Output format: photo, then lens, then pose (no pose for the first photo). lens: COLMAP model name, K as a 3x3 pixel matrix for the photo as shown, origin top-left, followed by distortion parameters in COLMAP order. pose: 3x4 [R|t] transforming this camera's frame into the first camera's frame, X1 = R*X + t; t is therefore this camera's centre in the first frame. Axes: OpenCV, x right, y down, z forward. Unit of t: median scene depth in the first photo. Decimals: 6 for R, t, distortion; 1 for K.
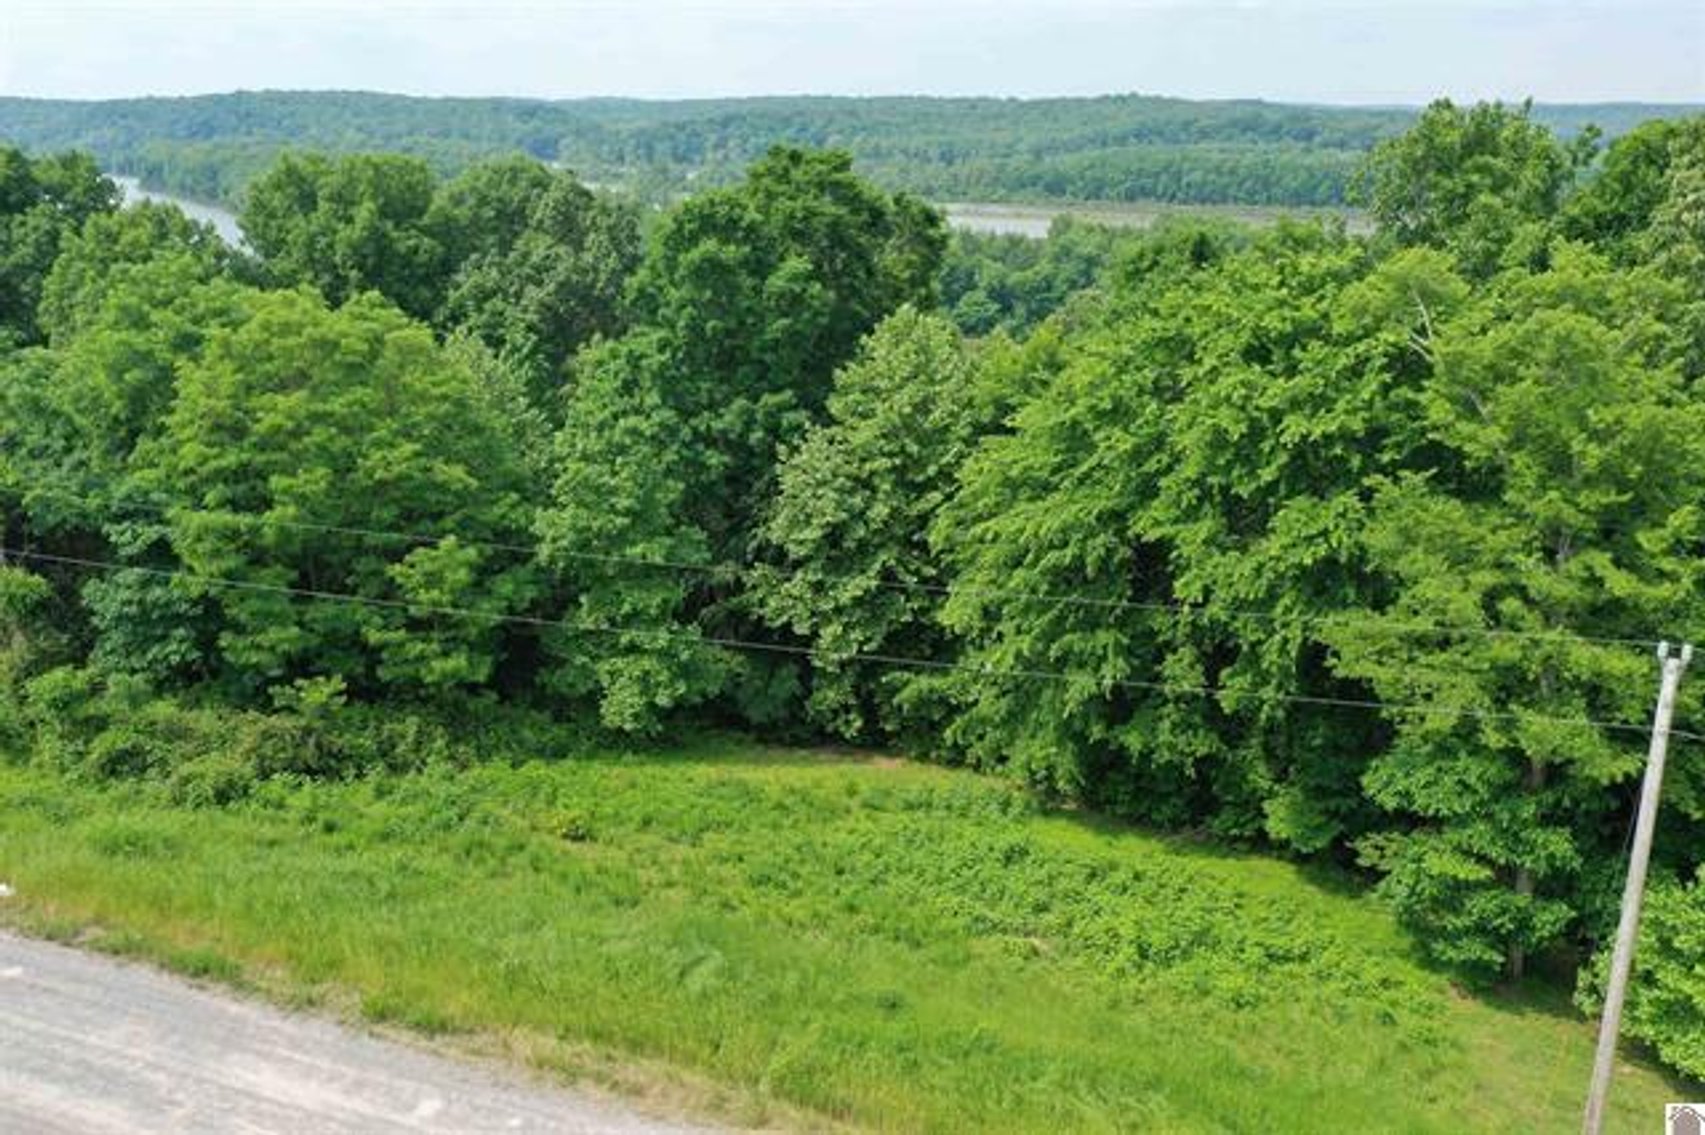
lens RADIAL K [[1356.1, 0, 852.5], [0, 1356.1, 567.5], [0, 0, 1]] dist [-0.001176, 0.005125]
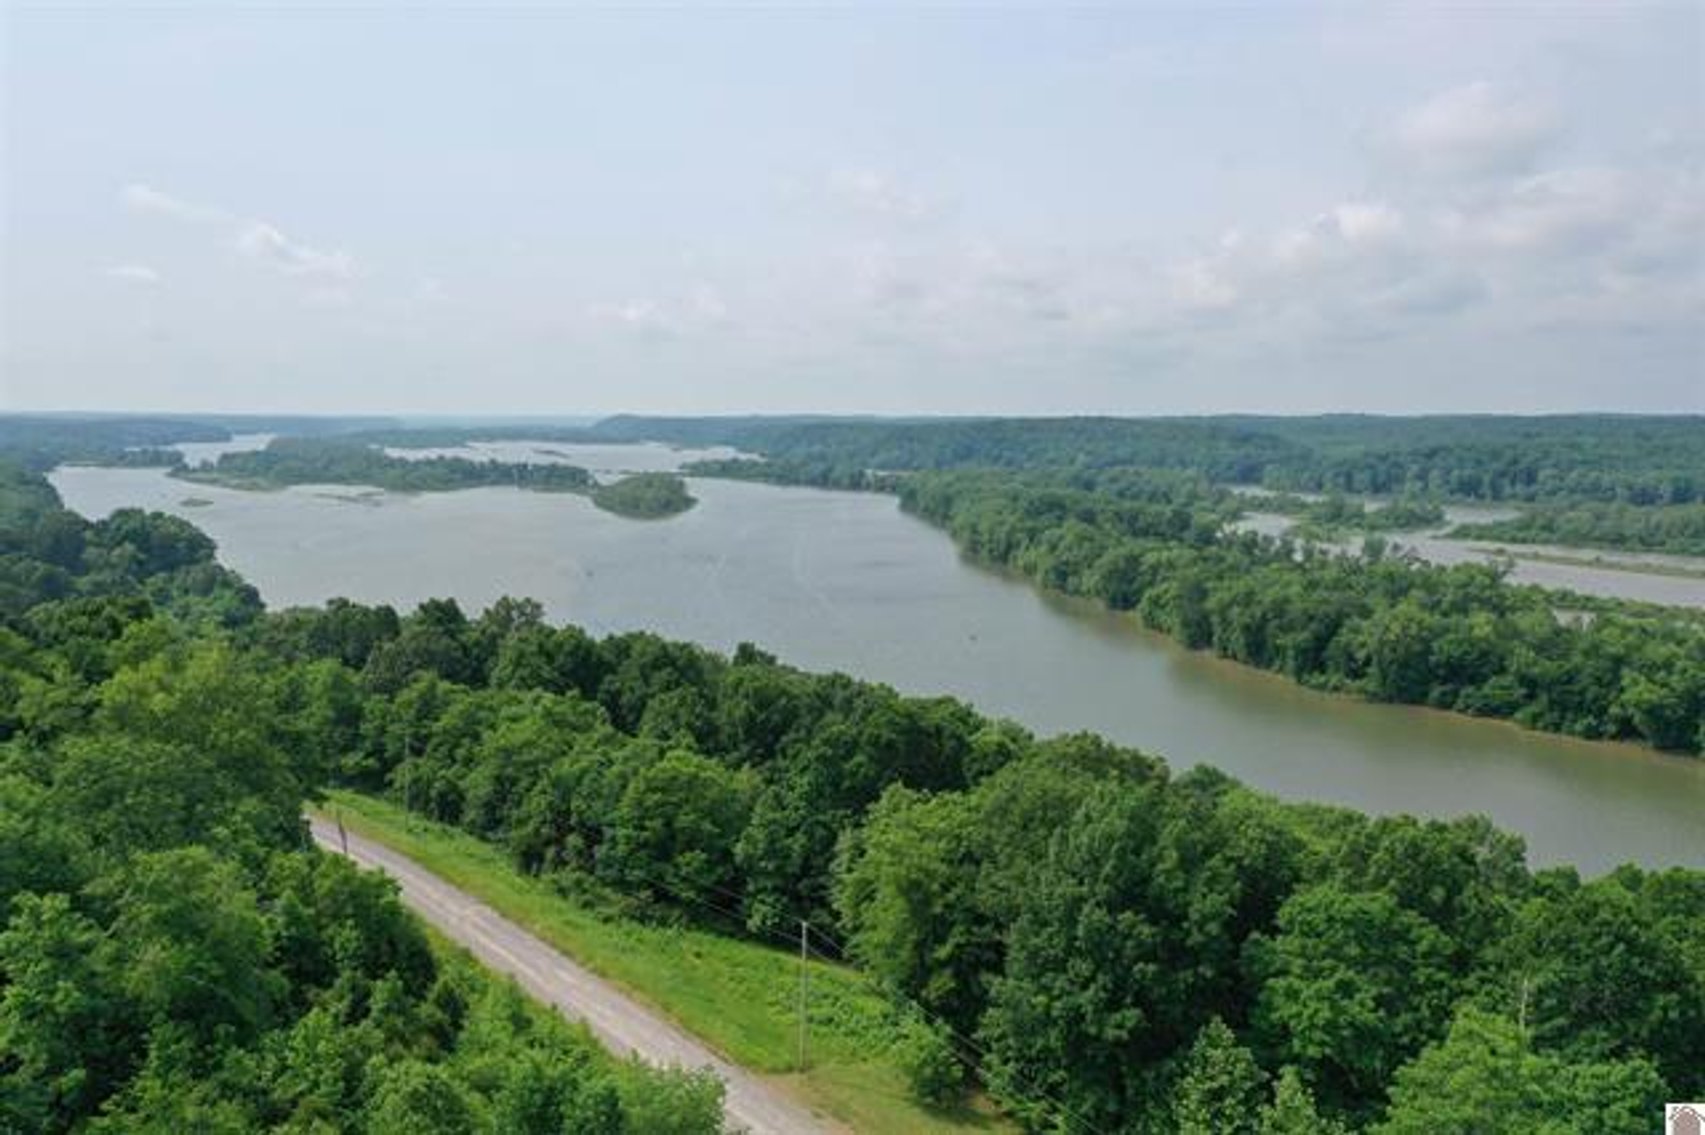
lens RADIAL K [[1352.0, 0, 846.4], [0, 1352.0, 569.5], [0, 0, 1]] dist [0.000584, 0.004670]
pose [[0.863213, 0.054789, -0.501858, 1.278163], [-0.160076, 0.972502, -0.169164, -0.150843], [0.478790, 0.226360, 0.848246, -1.313615]]
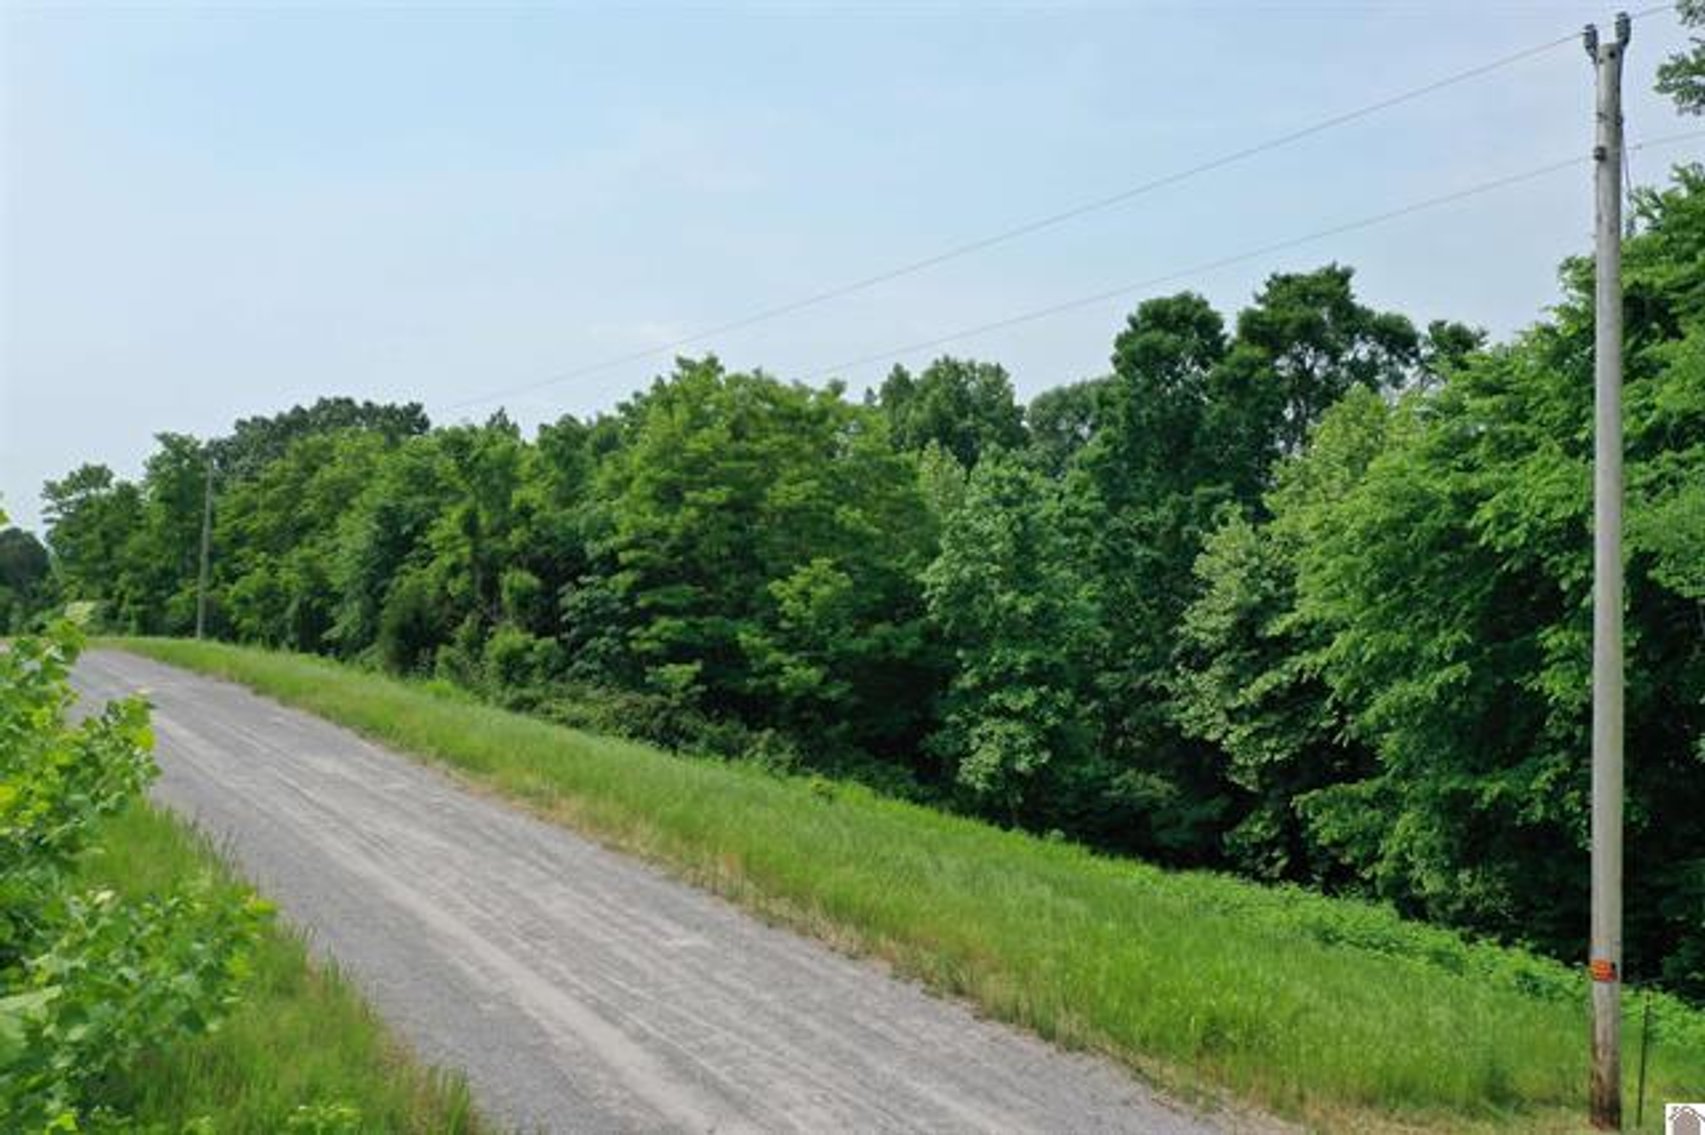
lens RADIAL K [[1356.1, 0, 852.5], [0, 1356.1, 567.5], [0, 0, 1]] dist [-0.001176, 0.005125]
pose [[0.820940, 0.000828, -0.571014, 0.299737], [-0.182156, 0.948132, -0.260509, 0.235021], [0.541181, 0.317876, 0.778510, 0.170972]]
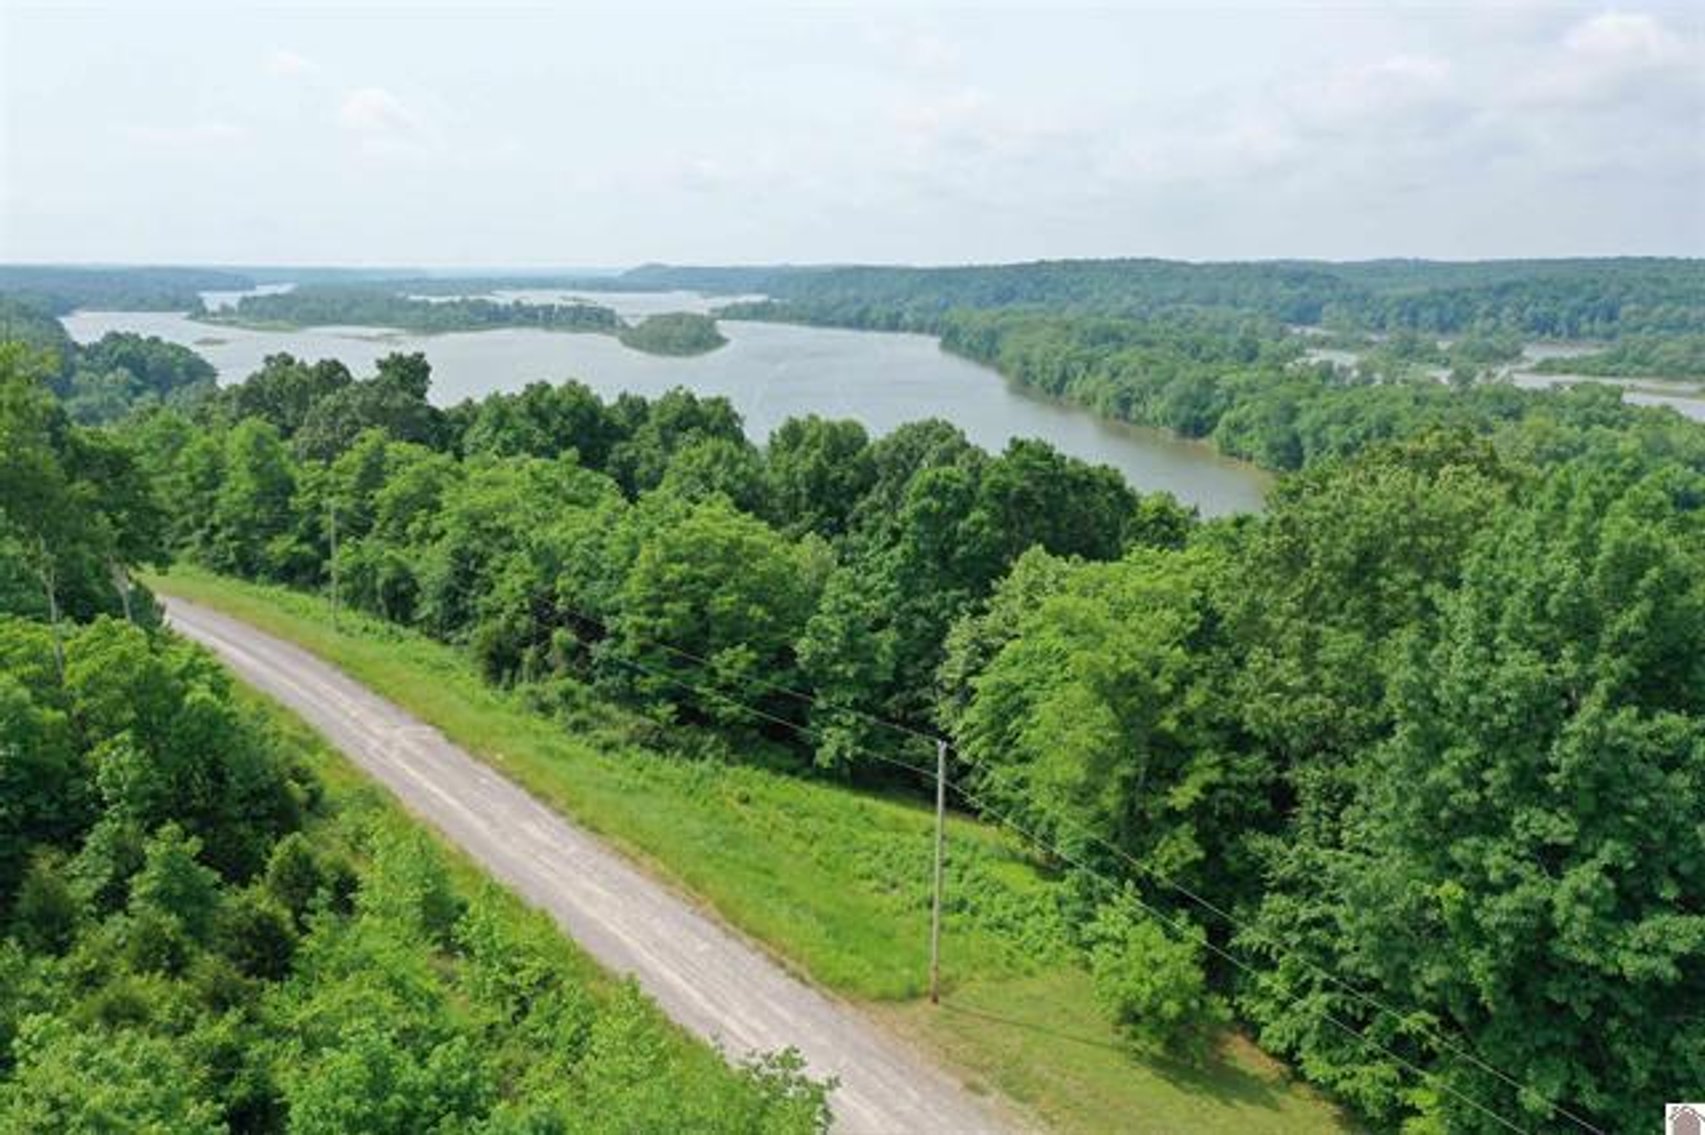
lens RADIAL K [[1352.3, 0, 843.4], [0, 1352.3, 566.1], [0, 0, 1]] dist [0.006293, -0.006074]
pose [[0.849925, 0.108558, -0.515600, 0.743088], [-0.164266, 0.984368, -0.063524, -0.031223], [0.500644, 0.138686, 0.854472, -0.545208]]
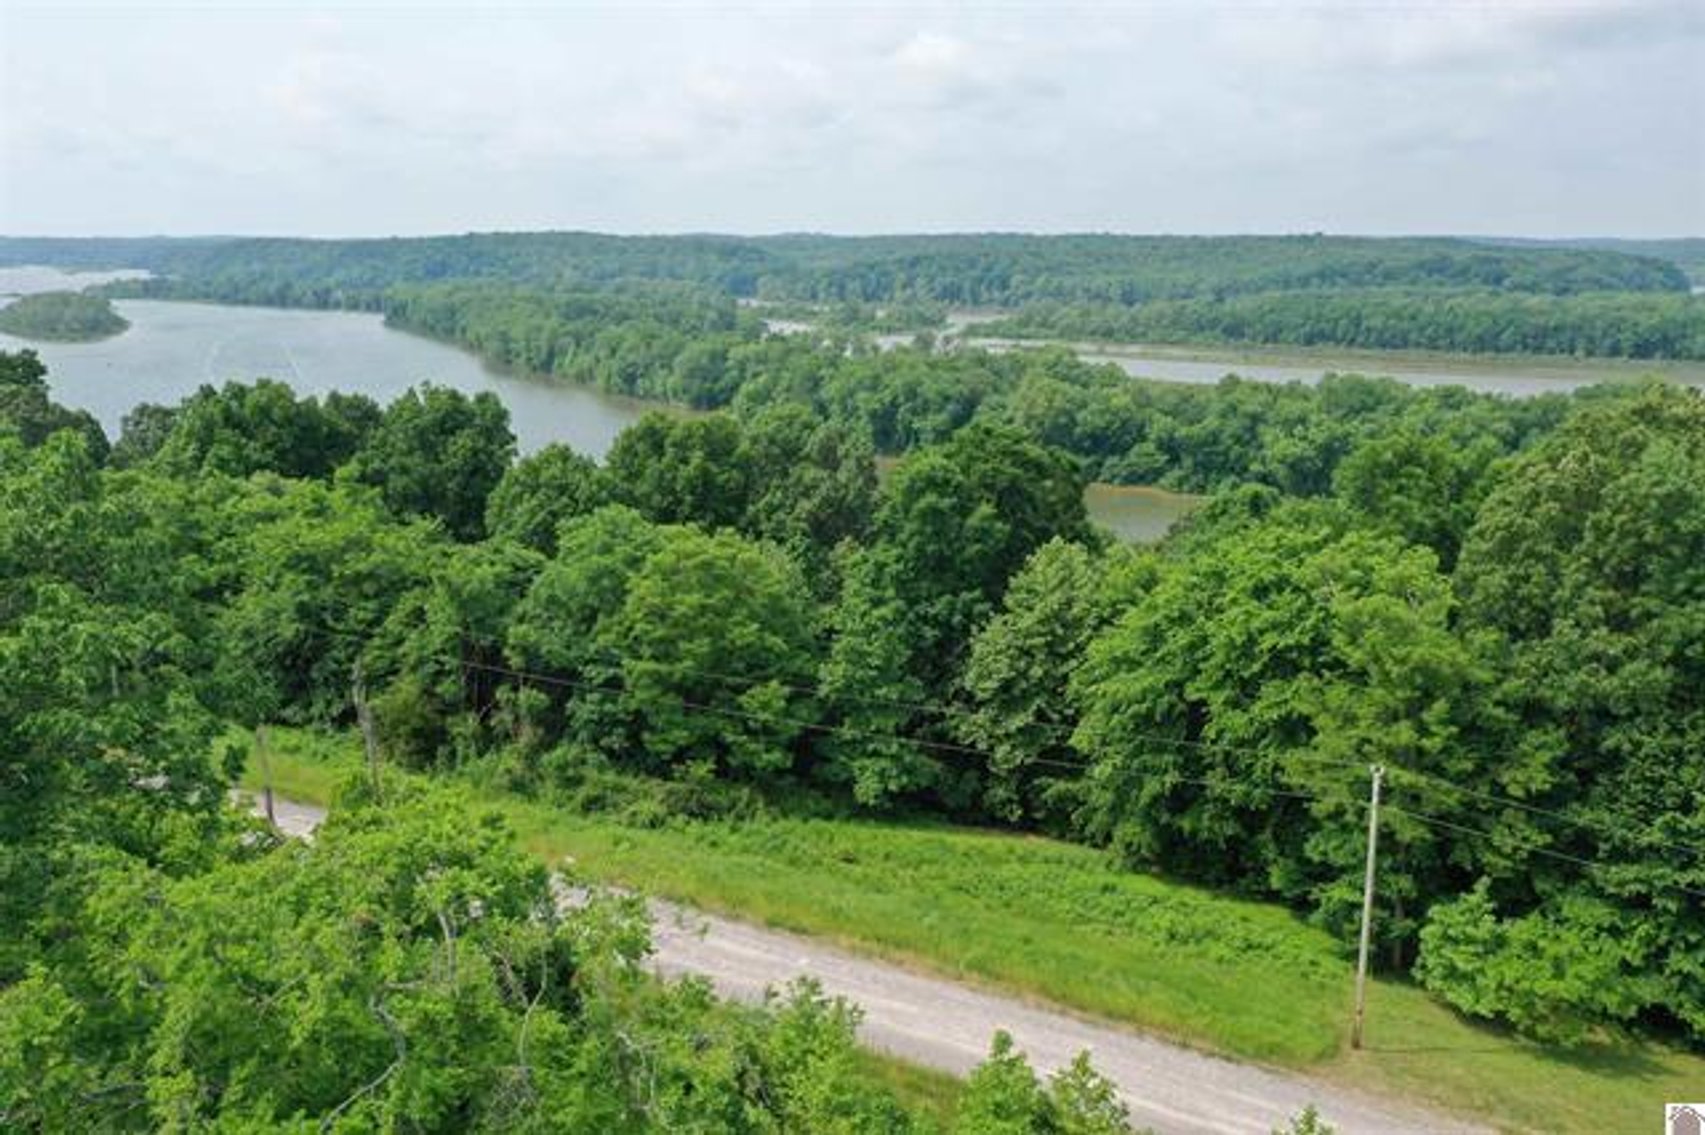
lens RADIAL K [[1356.1, 0, 852.5], [0, 1356.1, 567.5], [0, 0, 1]] dist [-0.001176, 0.005125]
pose [[0.991301, 0.029285, -0.128314, 0.008820], [-0.040694, 0.995358, -0.087214, -0.017283], [0.125164, 0.091677, 0.987891, -0.598835]]
